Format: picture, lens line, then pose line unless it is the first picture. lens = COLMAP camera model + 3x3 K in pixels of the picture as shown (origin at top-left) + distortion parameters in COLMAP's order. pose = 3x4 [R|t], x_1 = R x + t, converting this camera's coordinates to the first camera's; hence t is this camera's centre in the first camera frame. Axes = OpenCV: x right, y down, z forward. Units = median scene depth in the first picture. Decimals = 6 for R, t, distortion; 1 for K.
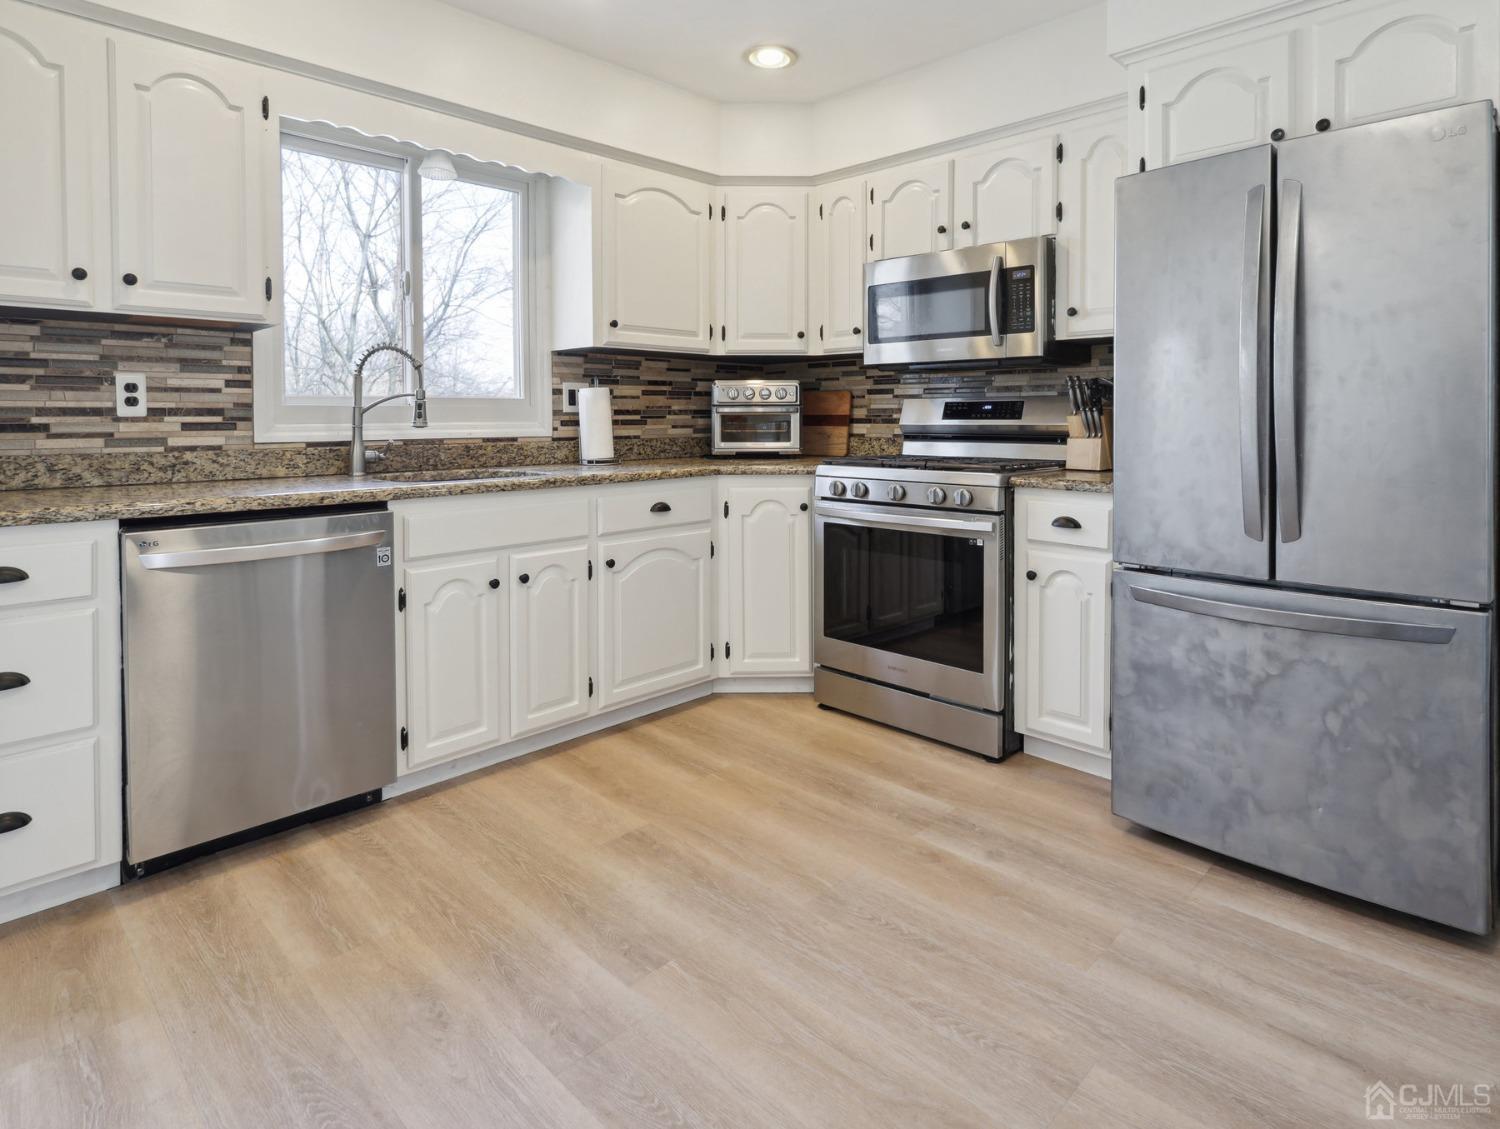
lens RADIAL K [[838.7, 0, 742.4], [0, 838.7, 430.7], [0, 0, 1]] dist [-0.001197, -0.000487]
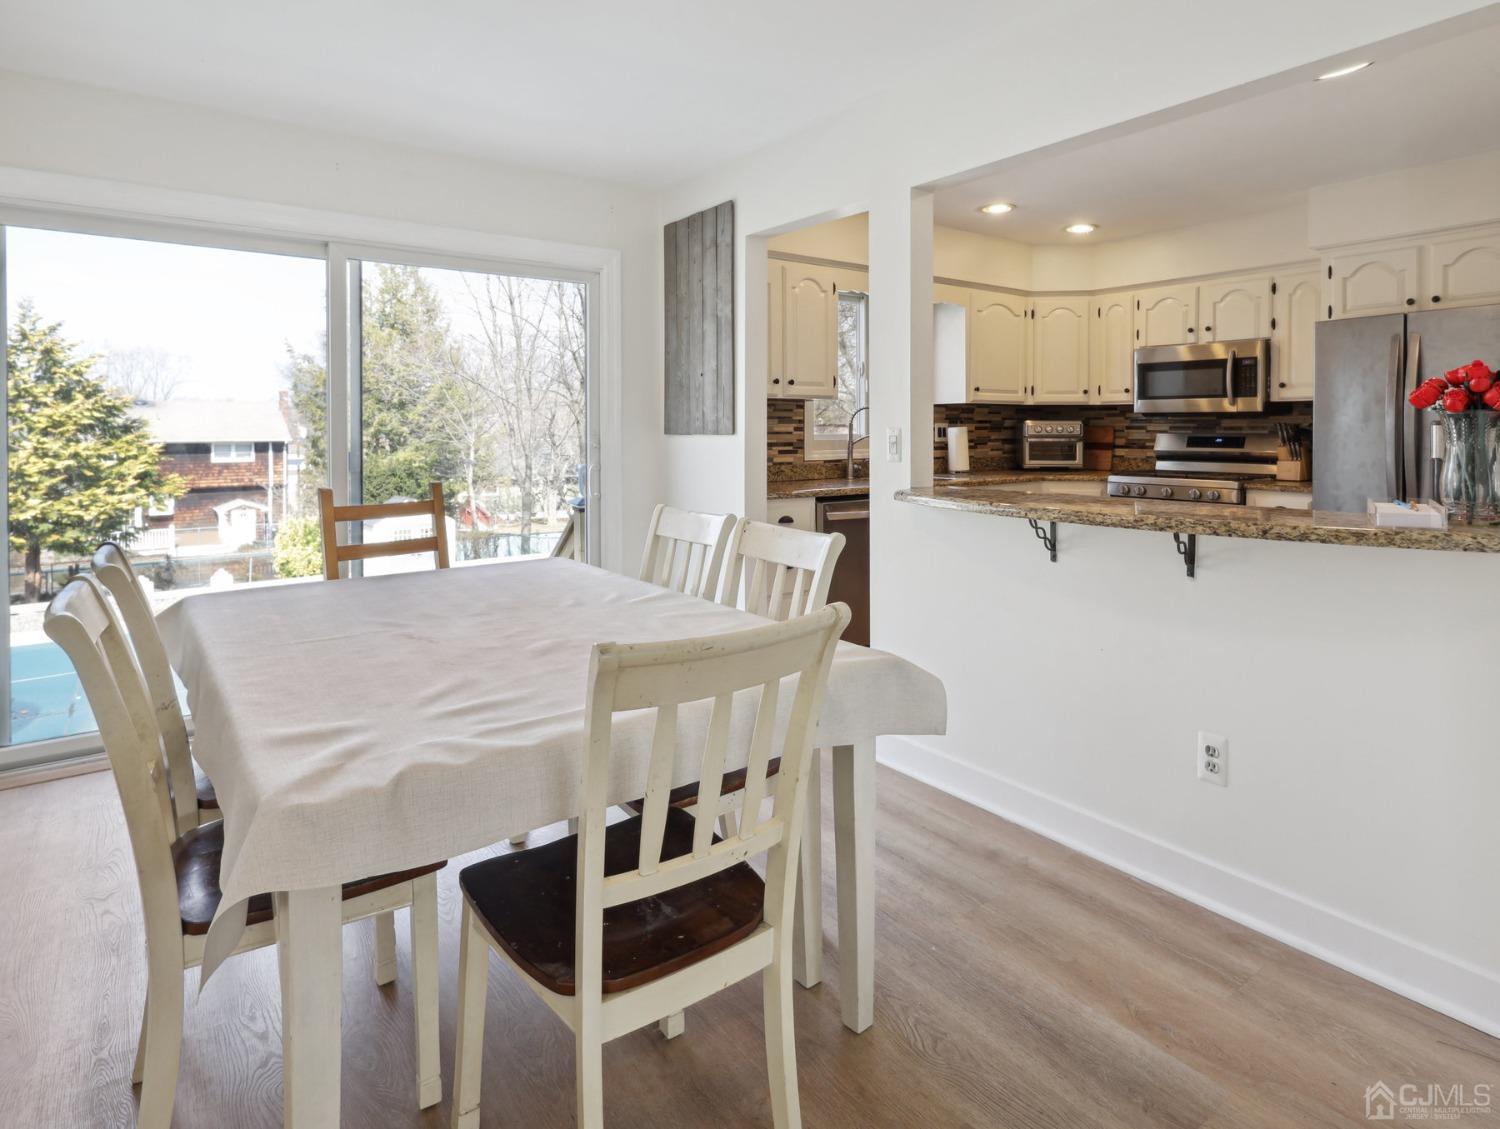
lens RADIAL K [[831.8, 0, 745.4], [0, 831.8, 439.0], [0, 0, 1]] dist [0.003348, 0.000837]
pose [[0.987762, 0.003046, -0.155937, -0.353689], [-0.003444, 0.999991, -0.002285, -0.024034], [0.155929, 0.002794, 0.987764, -0.704689]]
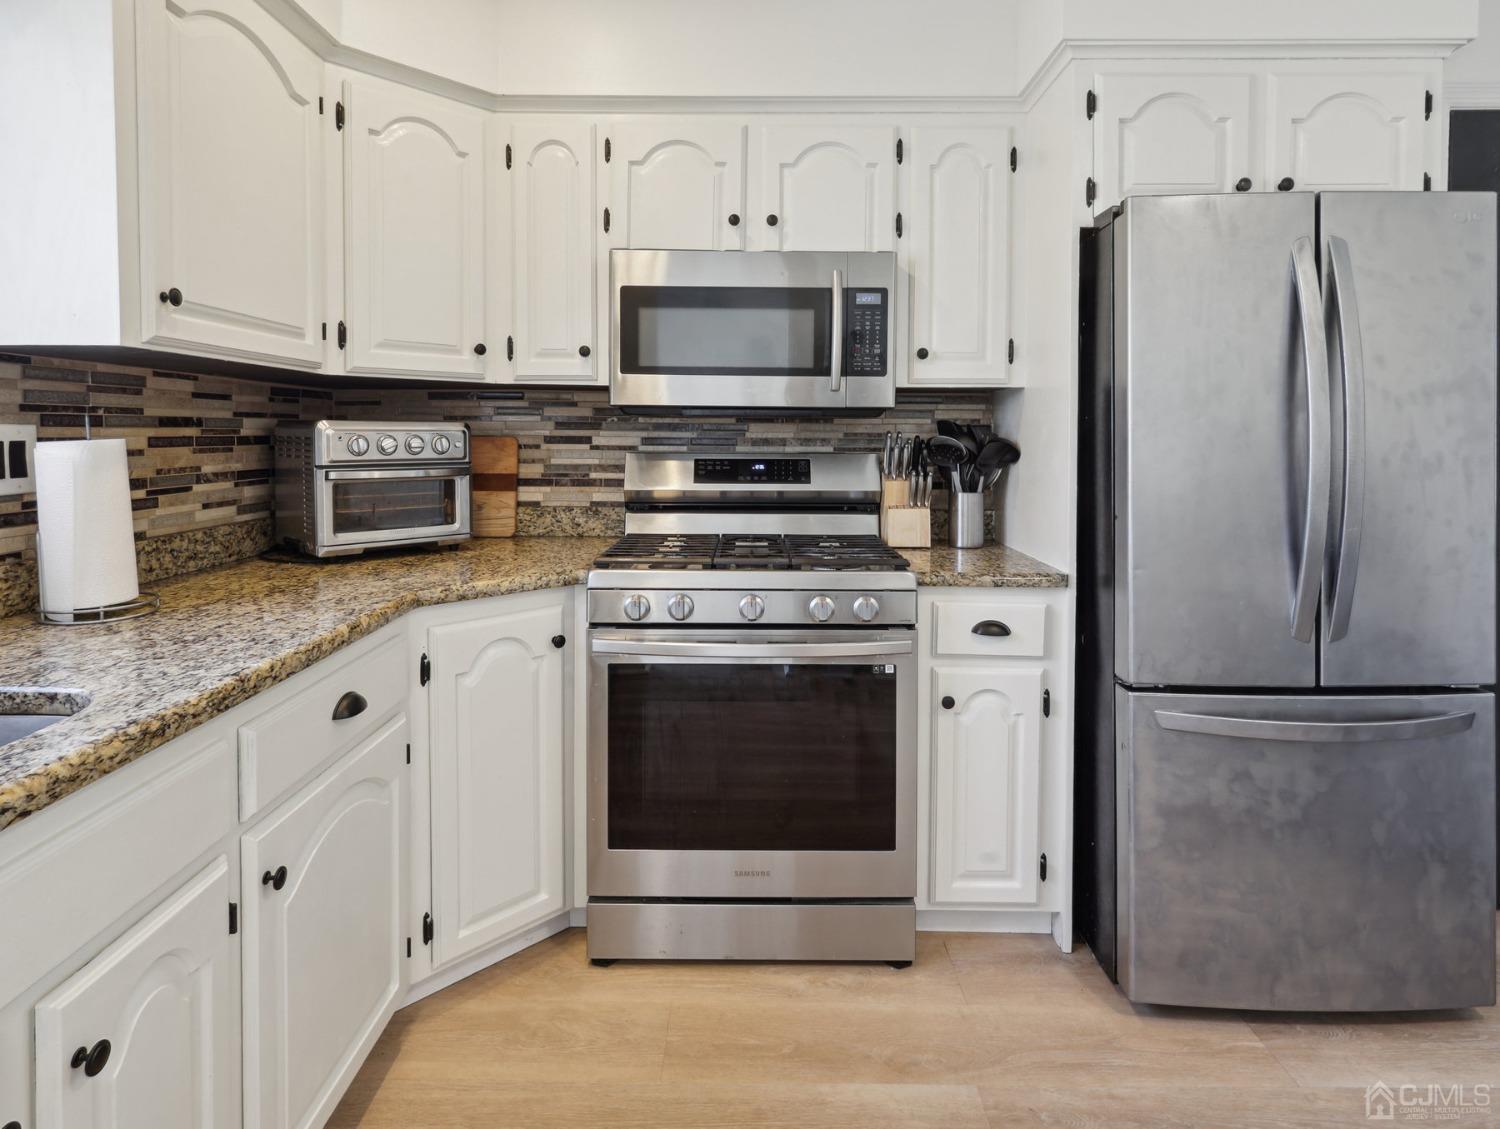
lens RADIAL K [[829.9, 0, 749.9], [0, 829.9, 455.6], [0, 0, 1]] dist [-0.002528, 0.000548]
pose [[0.708761, -0.013524, 0.705319, -0.248568], [0.006718, 0.999900, 0.012422, -0.048586], [-0.705417, -0.004066, 0.708781, 0.487640]]
